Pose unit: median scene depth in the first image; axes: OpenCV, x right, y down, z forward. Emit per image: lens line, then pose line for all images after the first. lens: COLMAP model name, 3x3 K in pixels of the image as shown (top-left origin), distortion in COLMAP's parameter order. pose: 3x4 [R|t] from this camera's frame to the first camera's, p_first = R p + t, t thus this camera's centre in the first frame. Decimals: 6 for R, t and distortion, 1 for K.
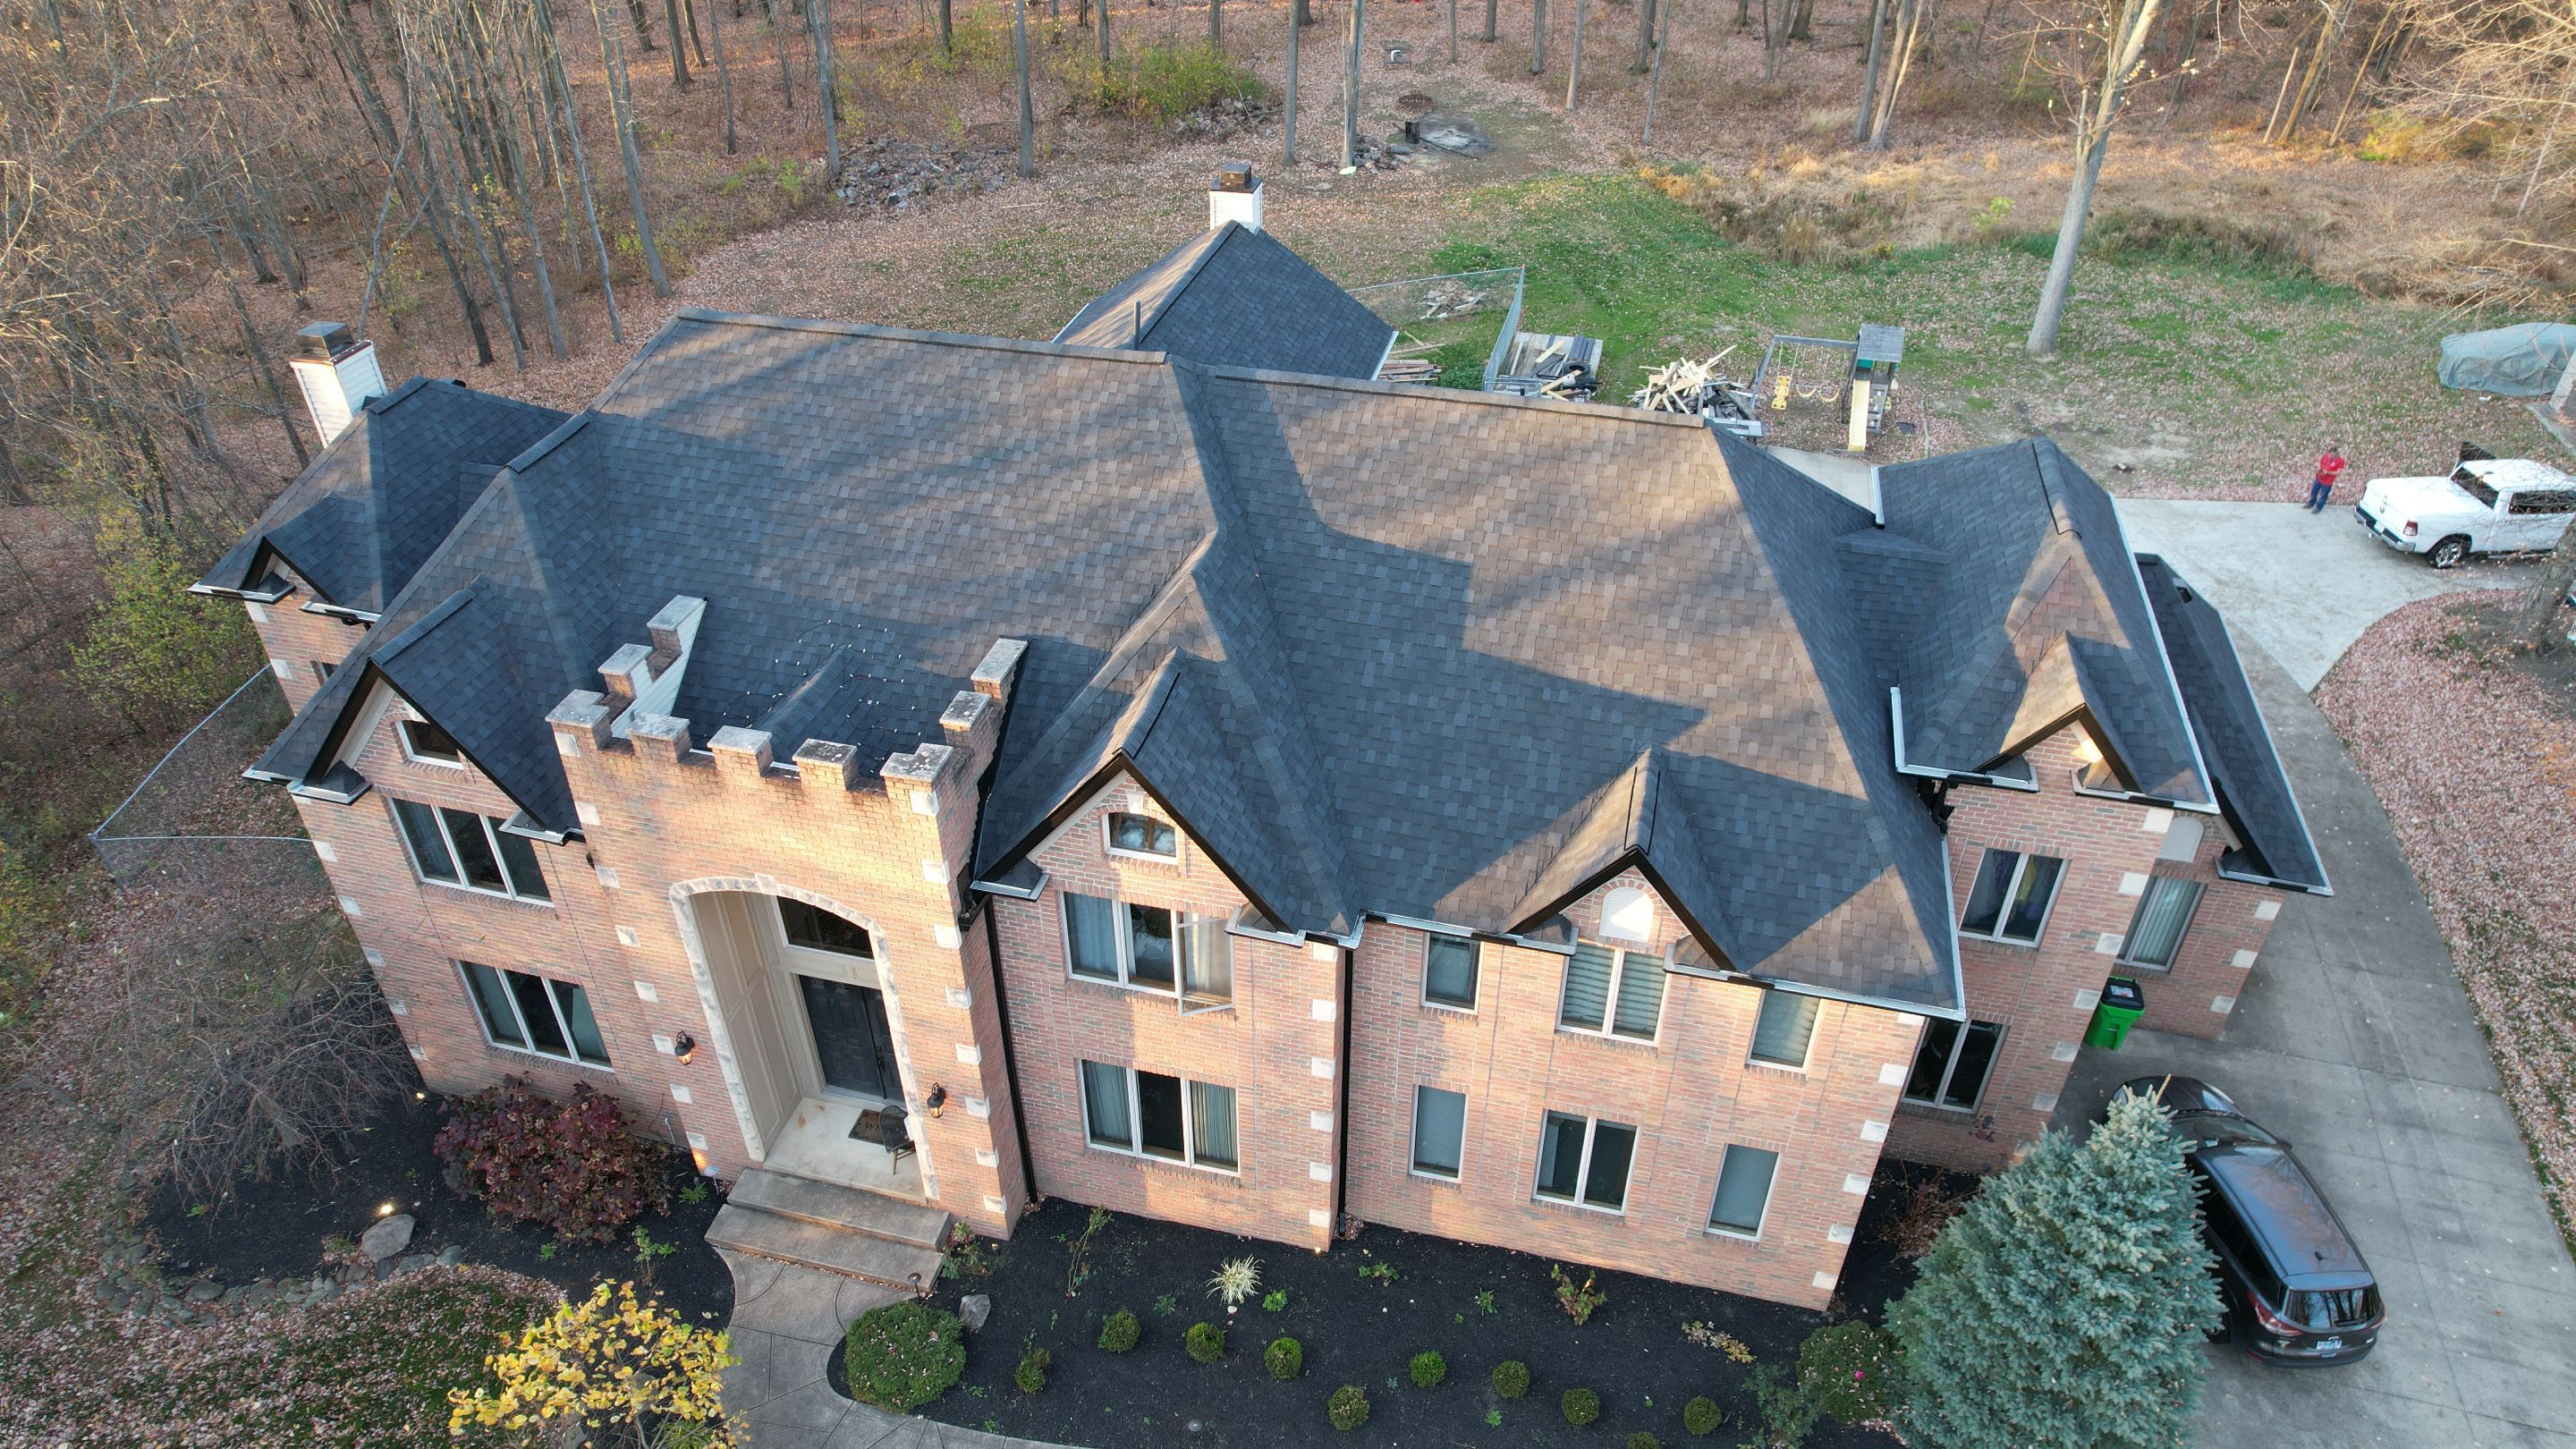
lens RADIAL K [[1650.1, 0, 1292.4], [0, 1650.1, 734.9], [0, 0, 1]] dist [-0.076517, 0.061179]
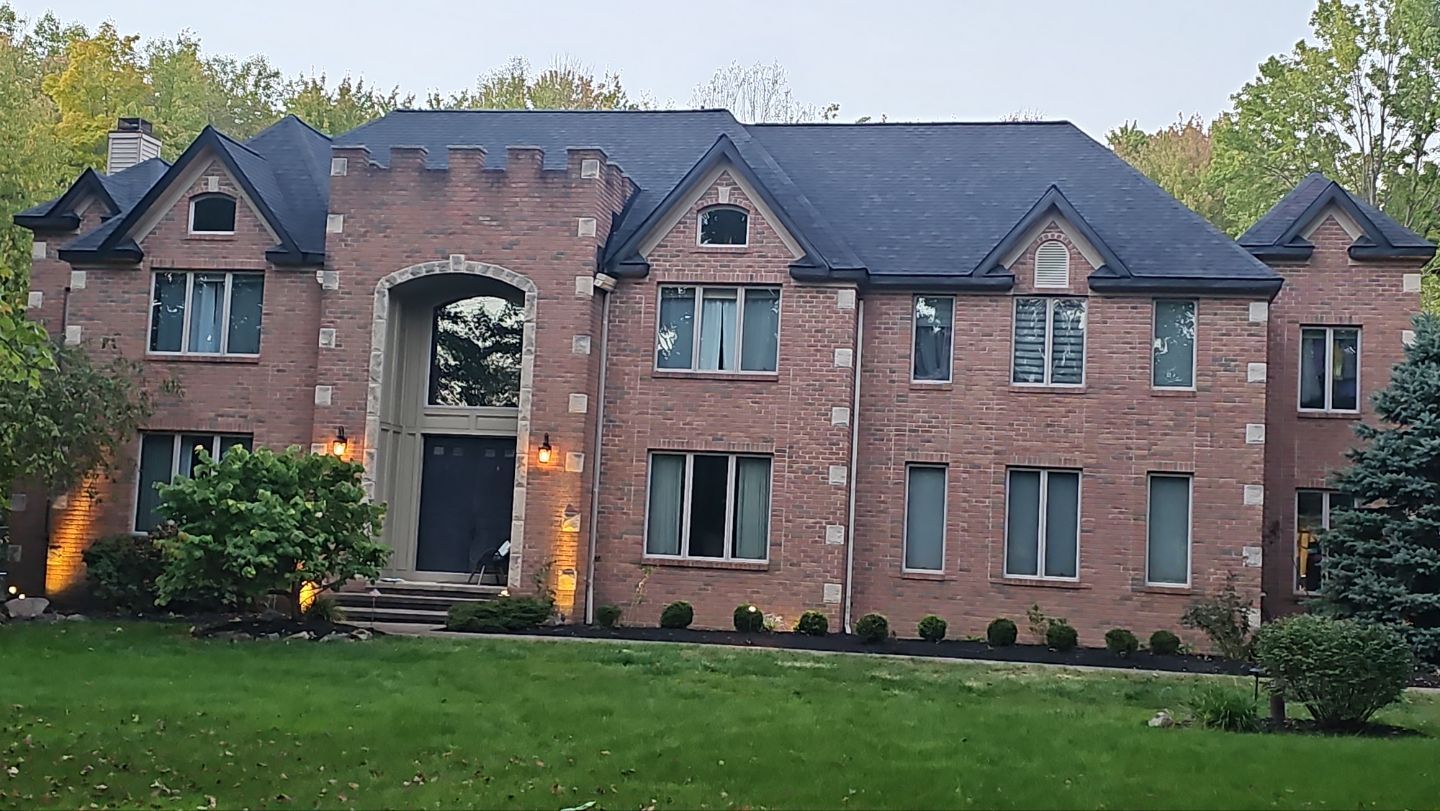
lens RADIAL K [[1775.4, 0, 688.2], [0, 1775.4, 424.5], [0, 0, 1]] dist [0.093241, 0.000000]
pose [[0.997968, 0.054797, 0.032515, -0.146917], [-0.020275, 0.756866, -0.653255, 1.107789], [-0.060406, 0.651269, 0.756439, -0.093244]]
